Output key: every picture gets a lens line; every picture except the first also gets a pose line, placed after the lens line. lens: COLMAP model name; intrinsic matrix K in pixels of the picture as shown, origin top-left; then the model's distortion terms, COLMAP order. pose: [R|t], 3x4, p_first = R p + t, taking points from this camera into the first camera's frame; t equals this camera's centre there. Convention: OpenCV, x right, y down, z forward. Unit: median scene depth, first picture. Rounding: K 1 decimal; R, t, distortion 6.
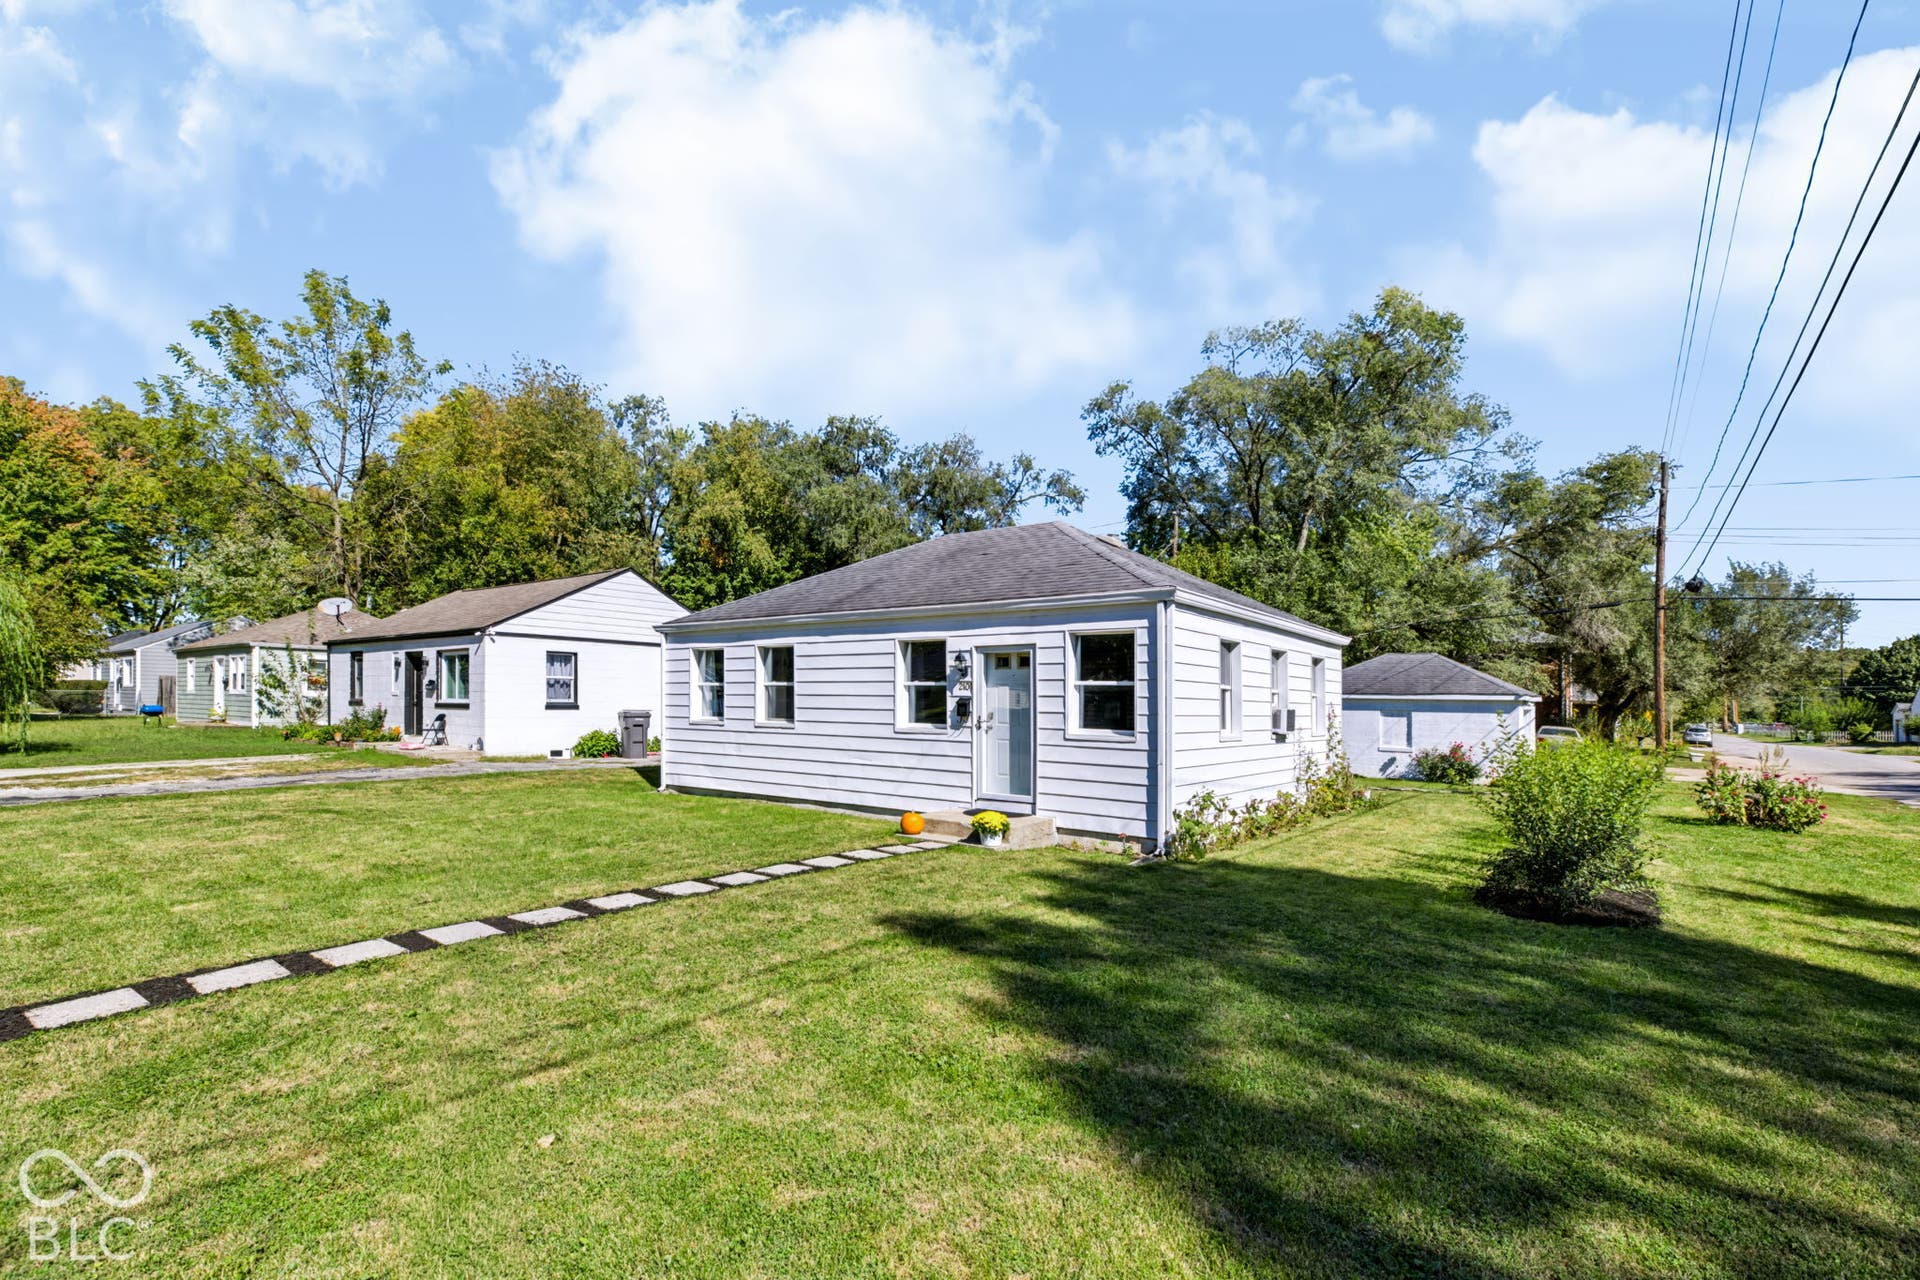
lens RADIAL K [[891.1, 0, 930.5], [0, 891.1, 638.5], [0, 0, 1]] dist [-0.002562, -0.000268]
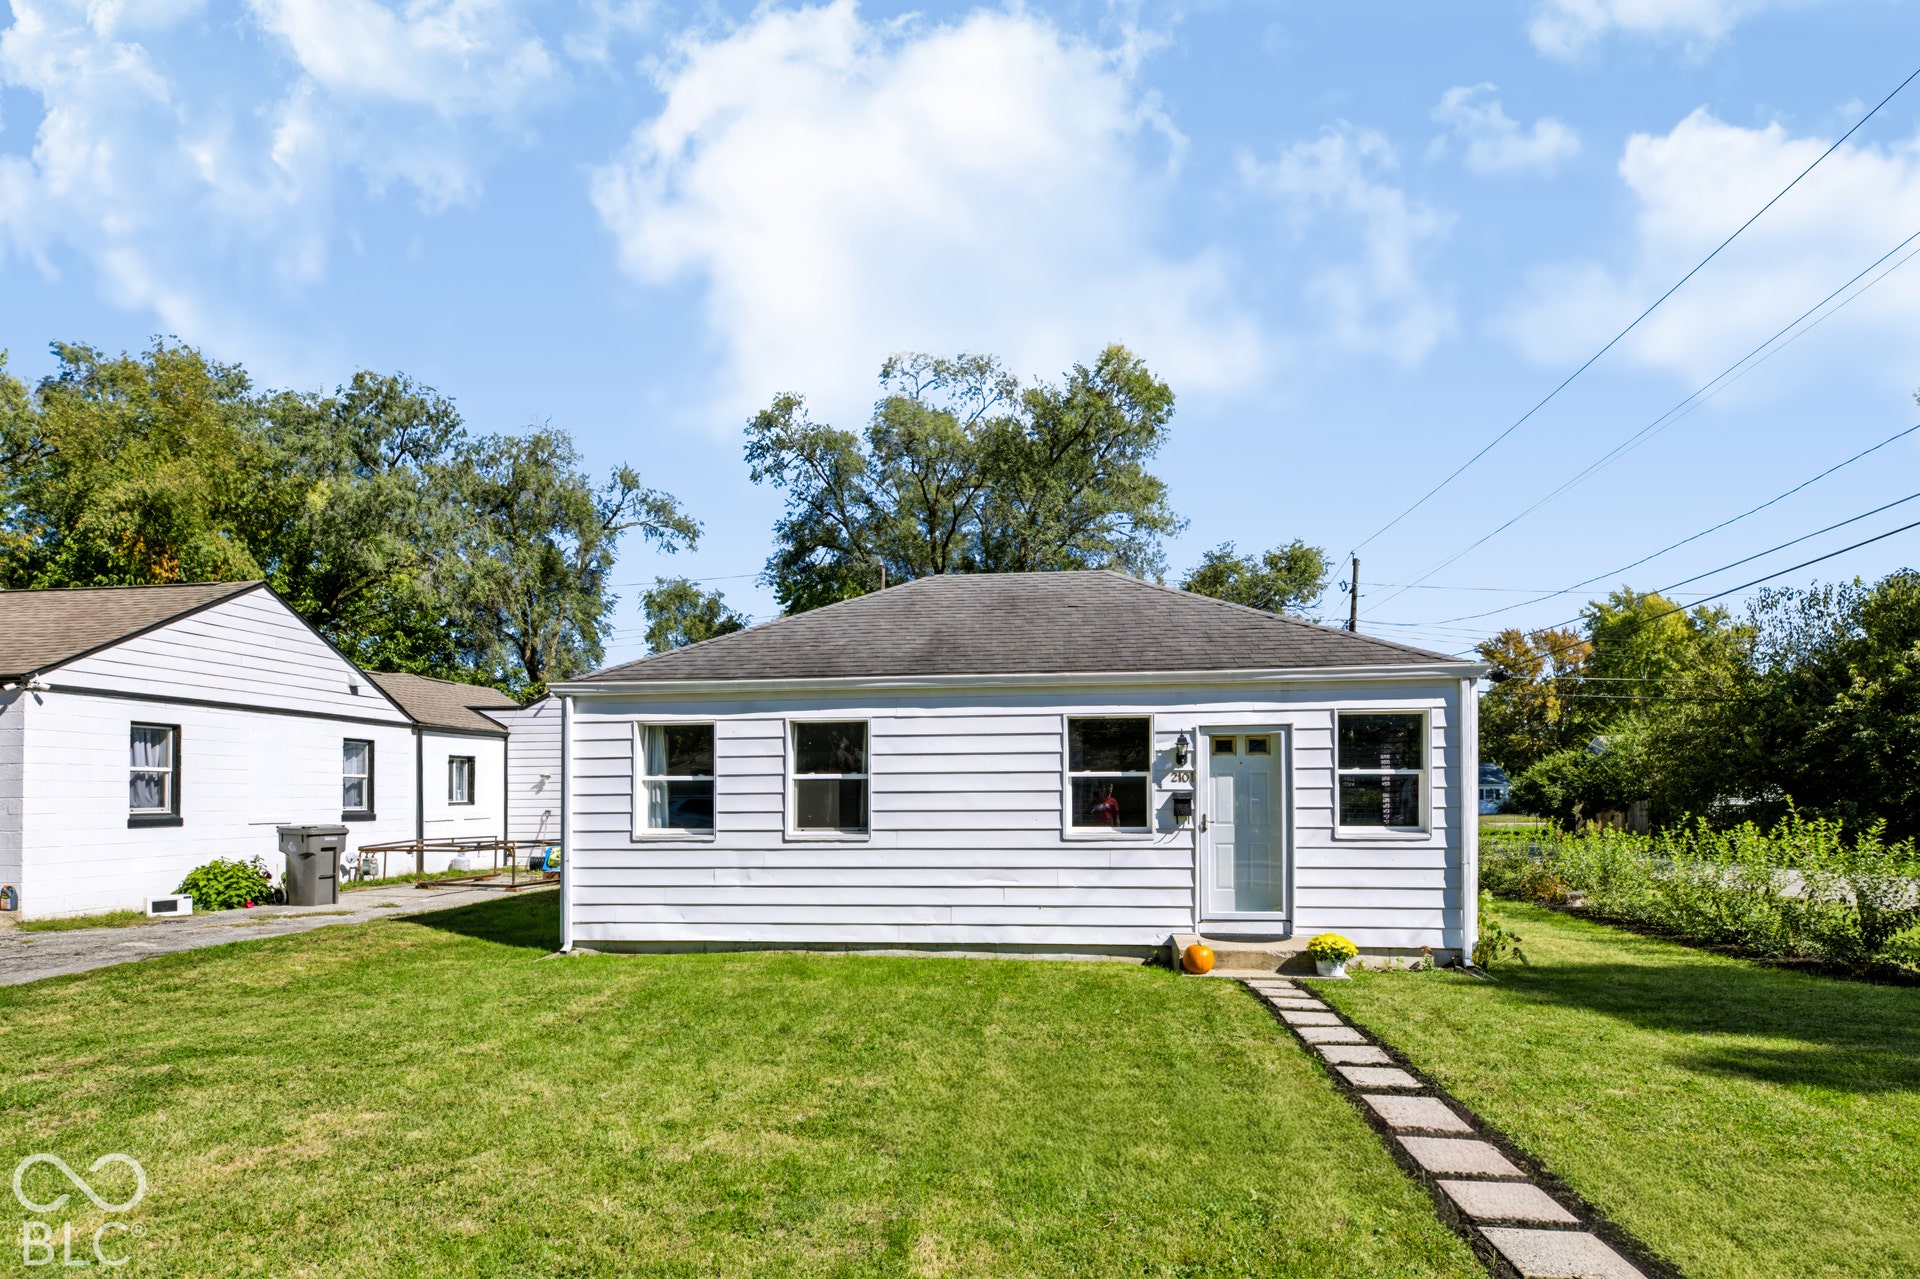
lens RADIAL K [[1149.9, 0, 960.0], [0, 1149.9, 639.5], [0, 0, 1]] dist [-0.005780, -0.000377]
pose [[0.857616, 0.055253, 0.511314, -0.516121], [-0.019504, 0.996991, -0.075023, 0.009808], [-0.513921, 0.054369, 0.856113, 0.177849]]
